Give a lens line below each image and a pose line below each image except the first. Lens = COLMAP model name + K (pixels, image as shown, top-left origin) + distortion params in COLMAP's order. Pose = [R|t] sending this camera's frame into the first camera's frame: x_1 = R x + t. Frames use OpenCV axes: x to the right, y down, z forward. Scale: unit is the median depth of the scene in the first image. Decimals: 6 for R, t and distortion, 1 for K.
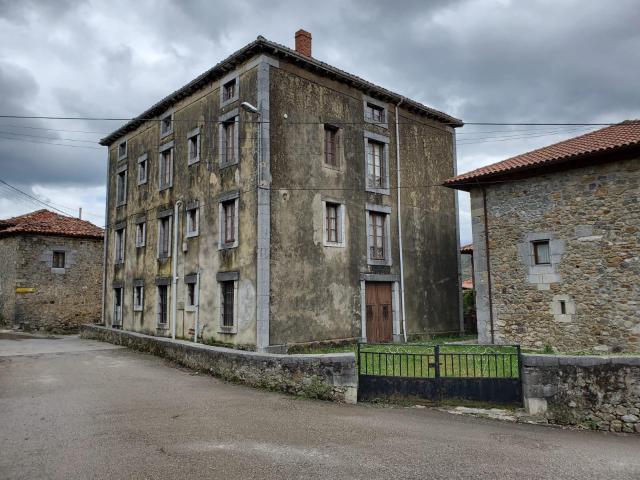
lens RADIAL K [[471.9, 0, 320.0], [0, 471.9, 240.0], [0, 0, 1]] dist [0.004541, 0.000069]
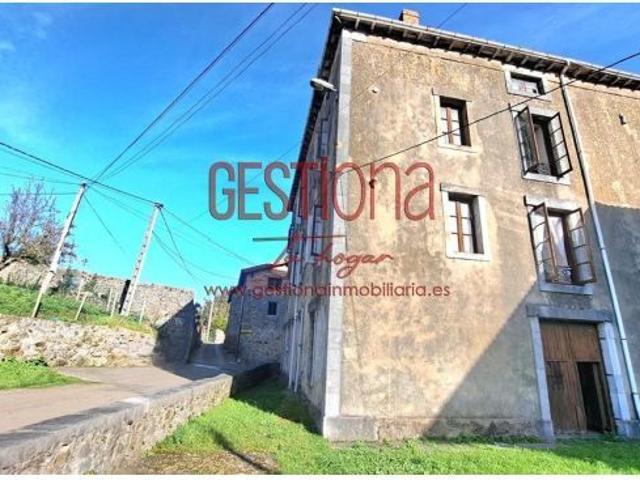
lens RADIAL K [[325.9, 0, 320.0], [0, 325.9, 240.0], [0, 0, 1]] dist [-0.049924, 0.001205]
pose [[0.828496, -0.118902, -0.547227, 0.100303], [-0.001481, 0.976730, -0.214467, 0.079717], [0.559993, 0.178496, 0.809040, 0.524304]]
